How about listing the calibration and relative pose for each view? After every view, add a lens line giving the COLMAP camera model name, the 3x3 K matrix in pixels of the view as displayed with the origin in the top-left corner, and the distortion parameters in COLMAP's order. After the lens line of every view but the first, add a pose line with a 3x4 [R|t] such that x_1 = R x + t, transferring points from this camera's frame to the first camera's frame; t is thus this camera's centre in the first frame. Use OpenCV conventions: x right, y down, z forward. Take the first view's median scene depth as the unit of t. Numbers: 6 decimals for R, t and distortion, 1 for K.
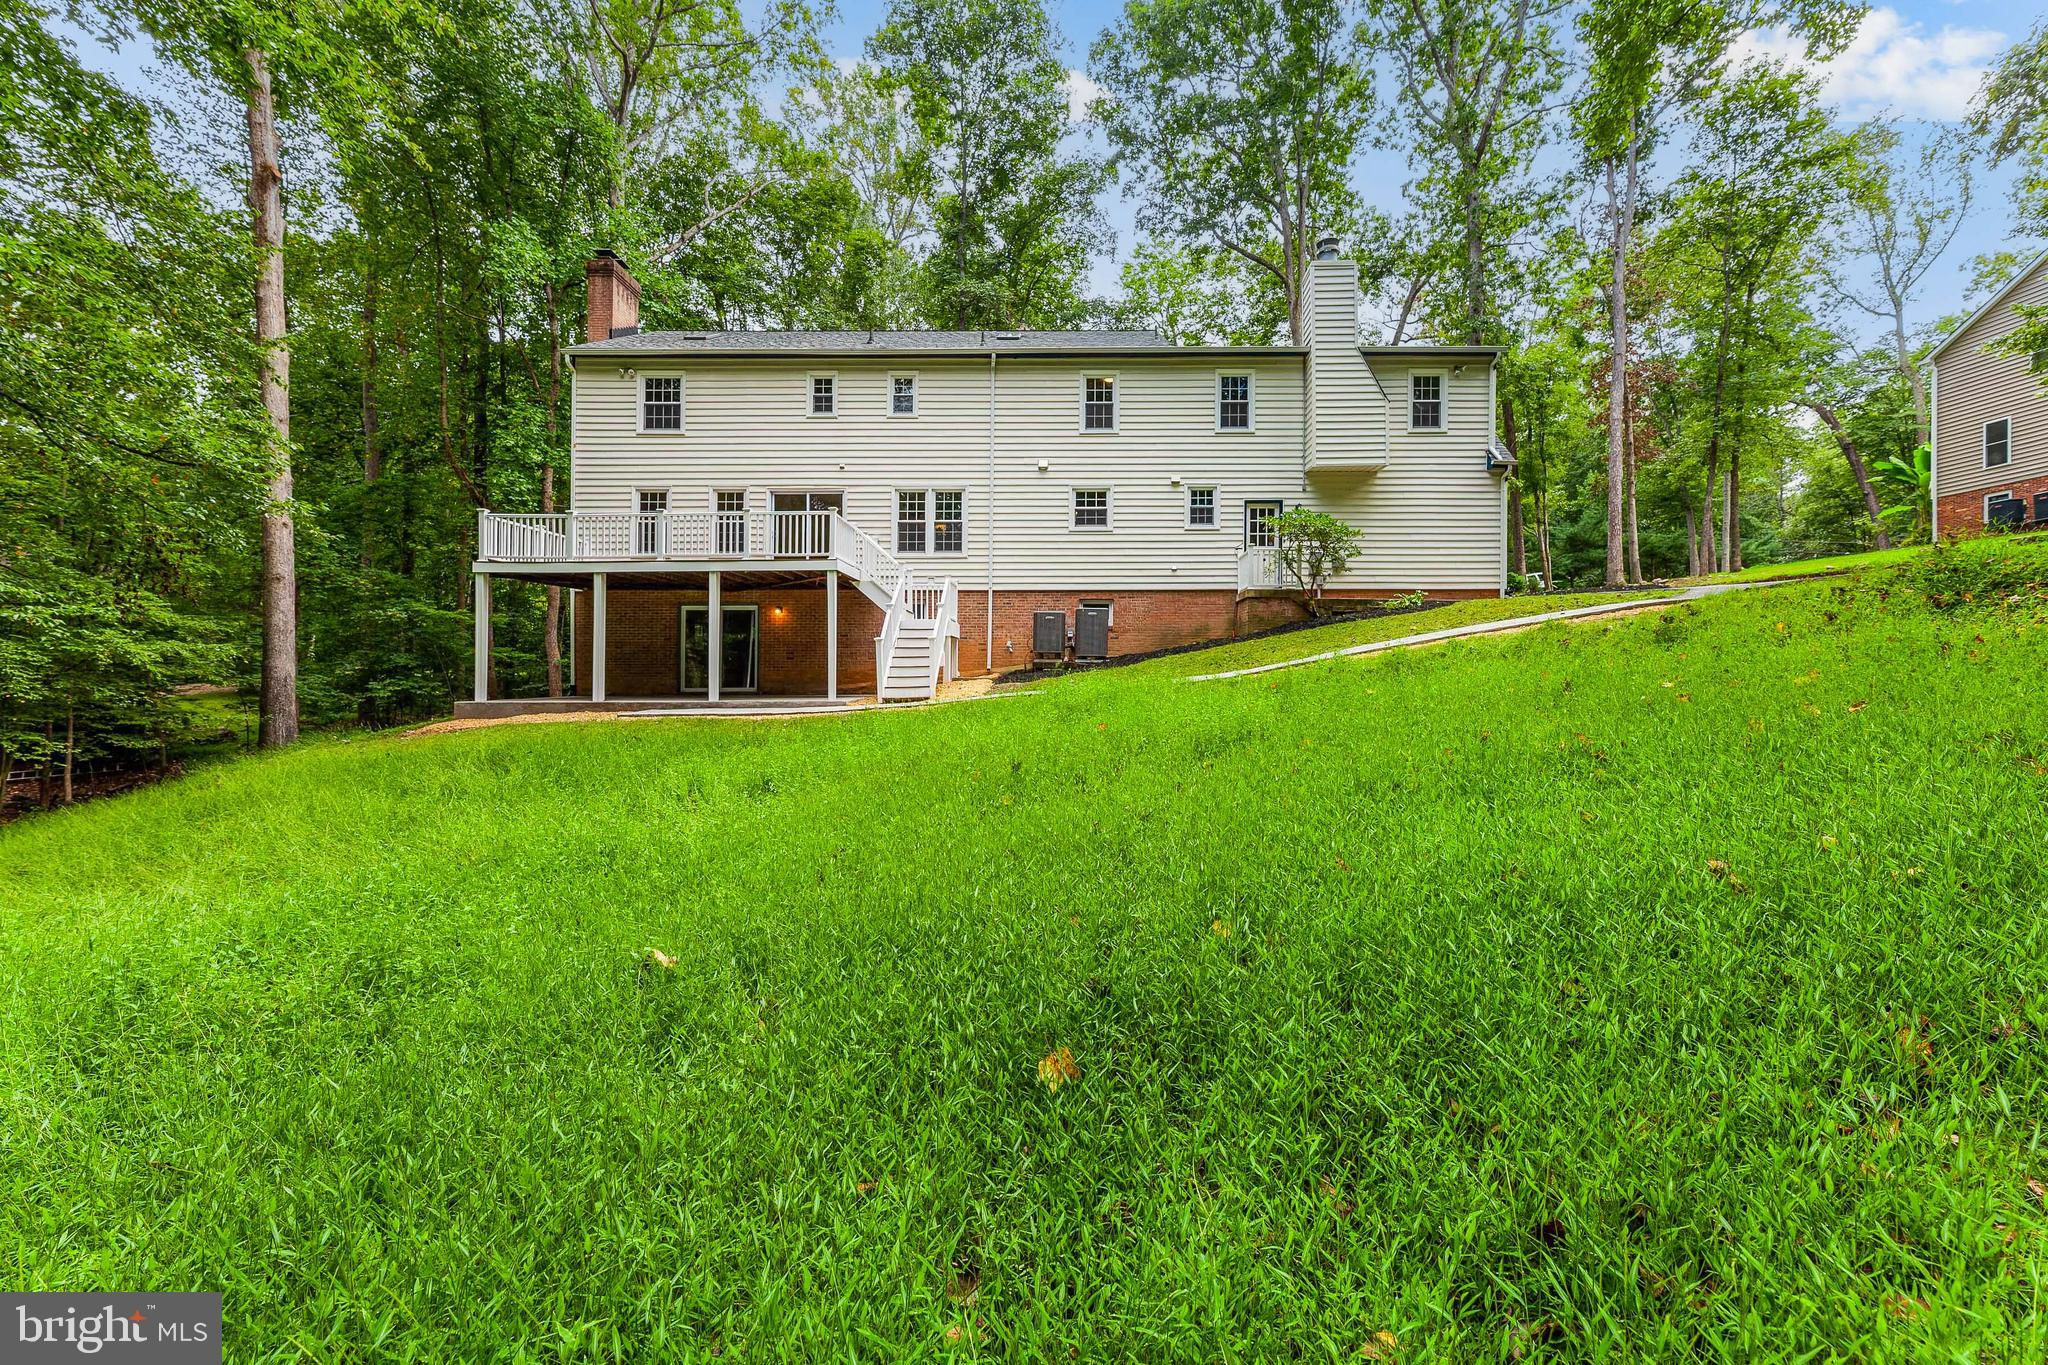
lens RADIAL K [[864.2, 0, 1024.0], [0, 864.2, 682.5], [0, 0, 1]] dist [0.003302, 0.000357]
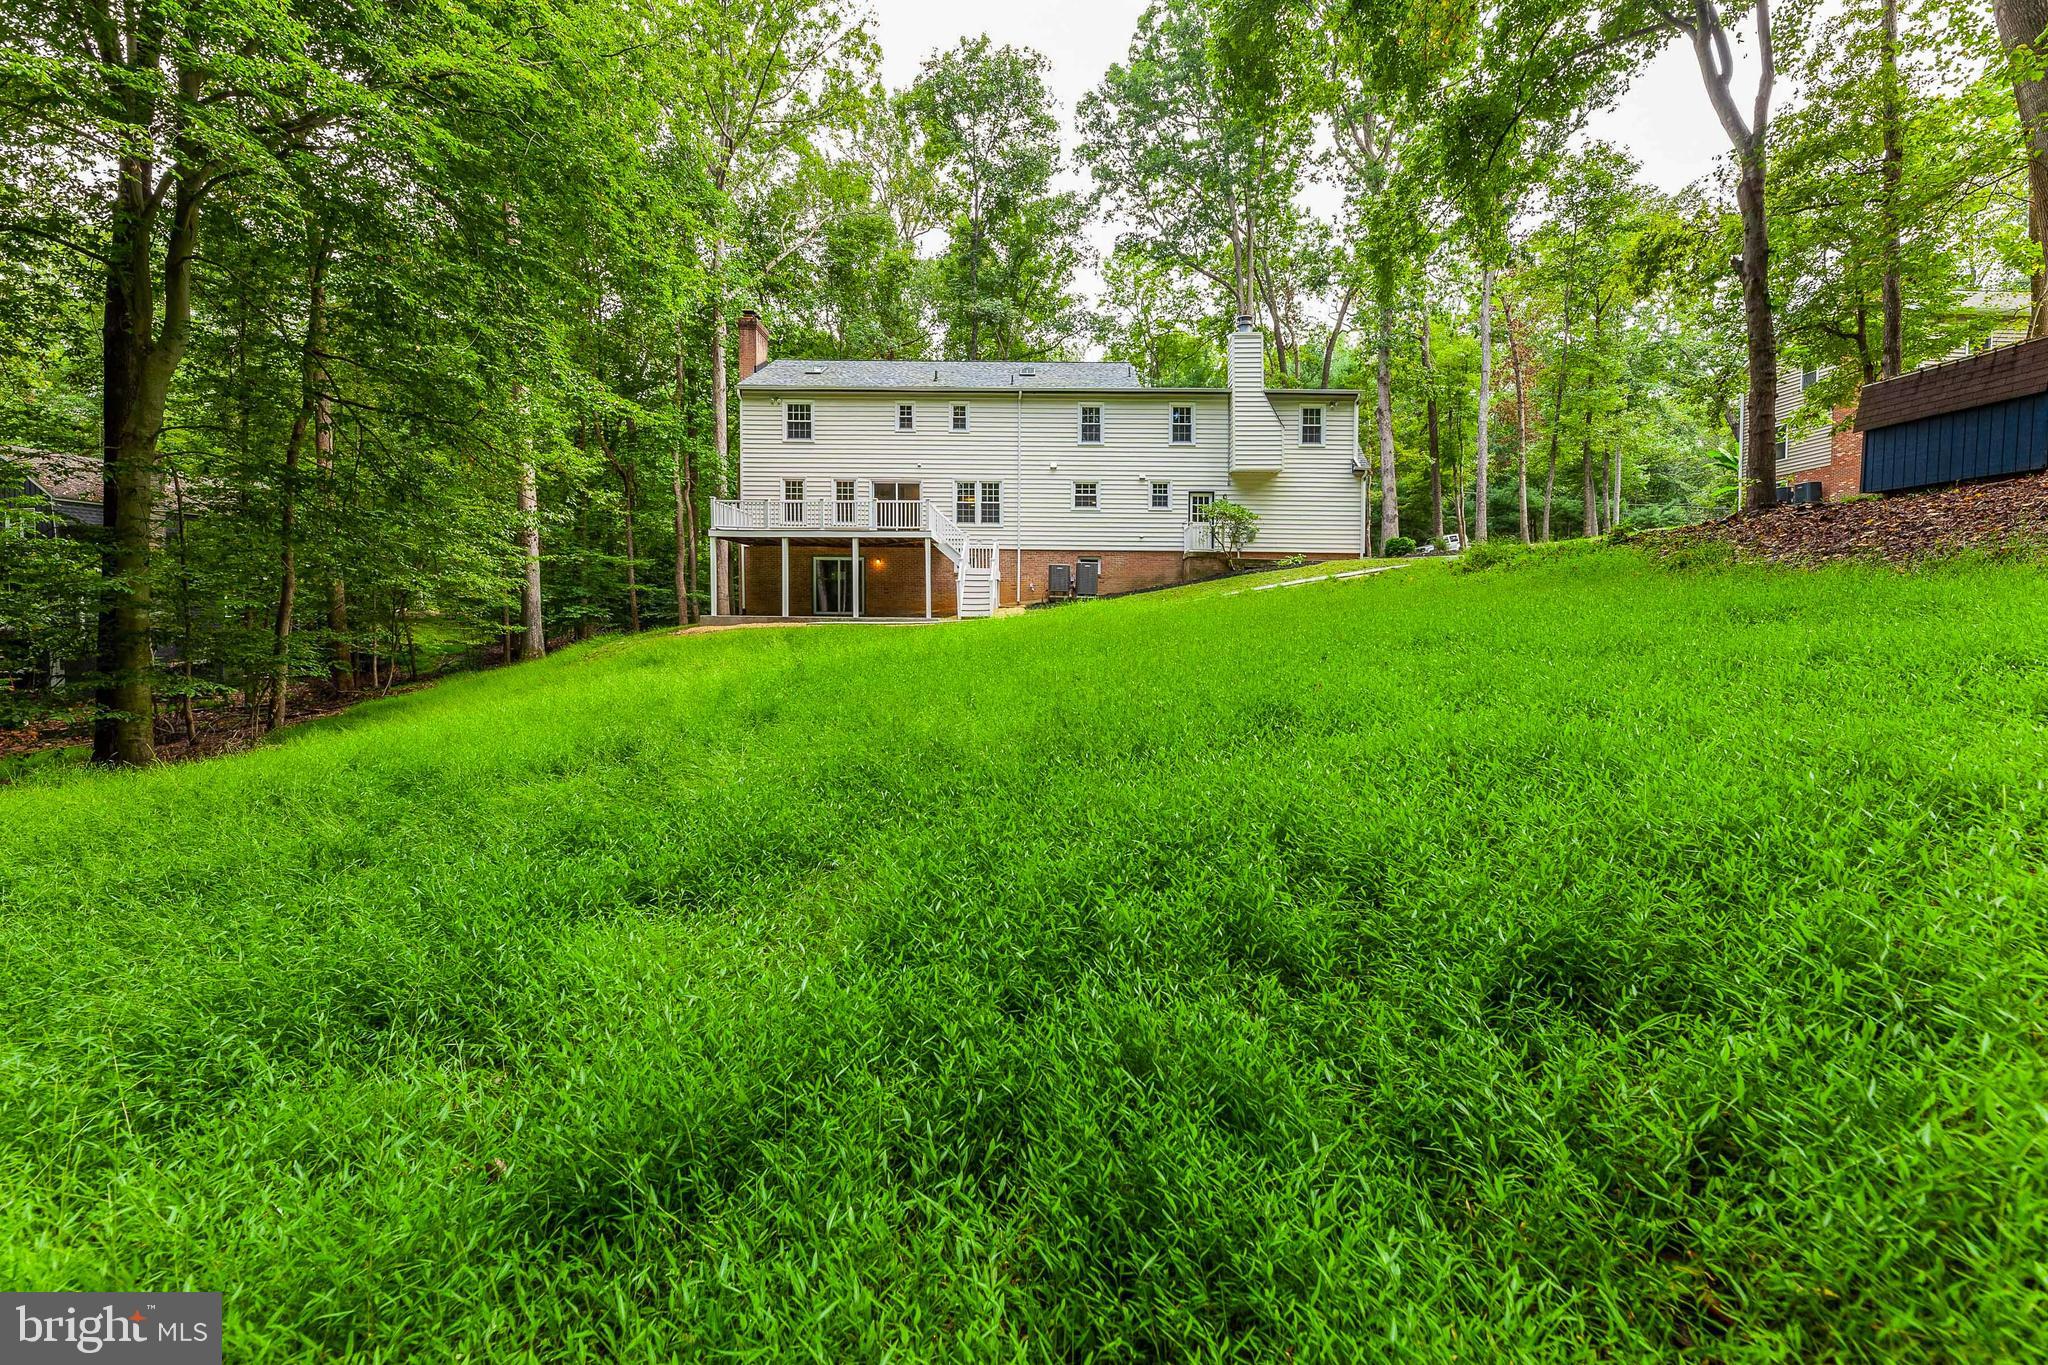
lens RADIAL K [[876.8, 0, 1016.3], [0, 876.8, 636.4], [0, 0, 1]] dist [0.001647, 0.000122]
pose [[0.999651, 0.009158, 0.024779, -0.076773], [-0.009183, 0.999957, 0.000912, 0.041039], [-0.024770, -0.001139, 0.999693, -0.505419]]
